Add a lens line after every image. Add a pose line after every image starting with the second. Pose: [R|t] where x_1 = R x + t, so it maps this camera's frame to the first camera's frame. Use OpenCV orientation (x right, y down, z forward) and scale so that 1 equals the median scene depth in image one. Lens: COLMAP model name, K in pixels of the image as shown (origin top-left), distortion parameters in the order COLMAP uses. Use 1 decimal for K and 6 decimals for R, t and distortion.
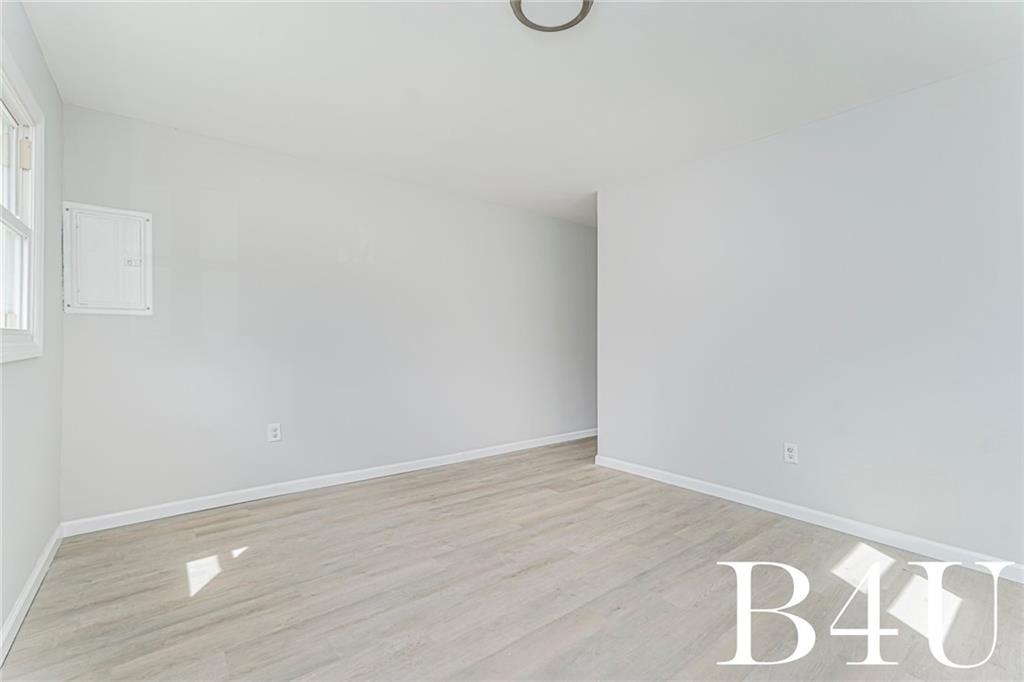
lens RADIAL K [[448.9, 0, 512.0], [0, 448.9, 341.0], [0, 0, 1]] dist [-0.000255, -0.000025]
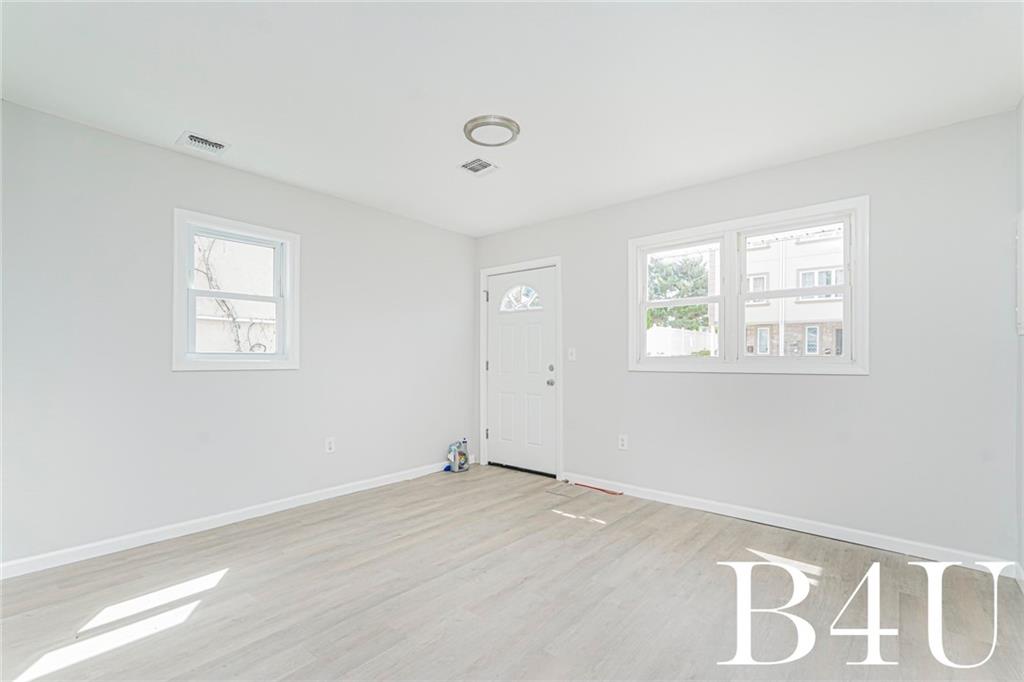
lens RADIAL K [[456.3, 0, 516.1], [0, 456.3, 341.9], [0, 0, 1]] dist [-0.019527, 0.000088]
pose [[-0.979034, -0.011024, -0.203397, 0.262062], [-0.004934, 0.999525, -0.030423, -0.022661], [0.203636, -0.028782, -0.978624, 2.123603]]
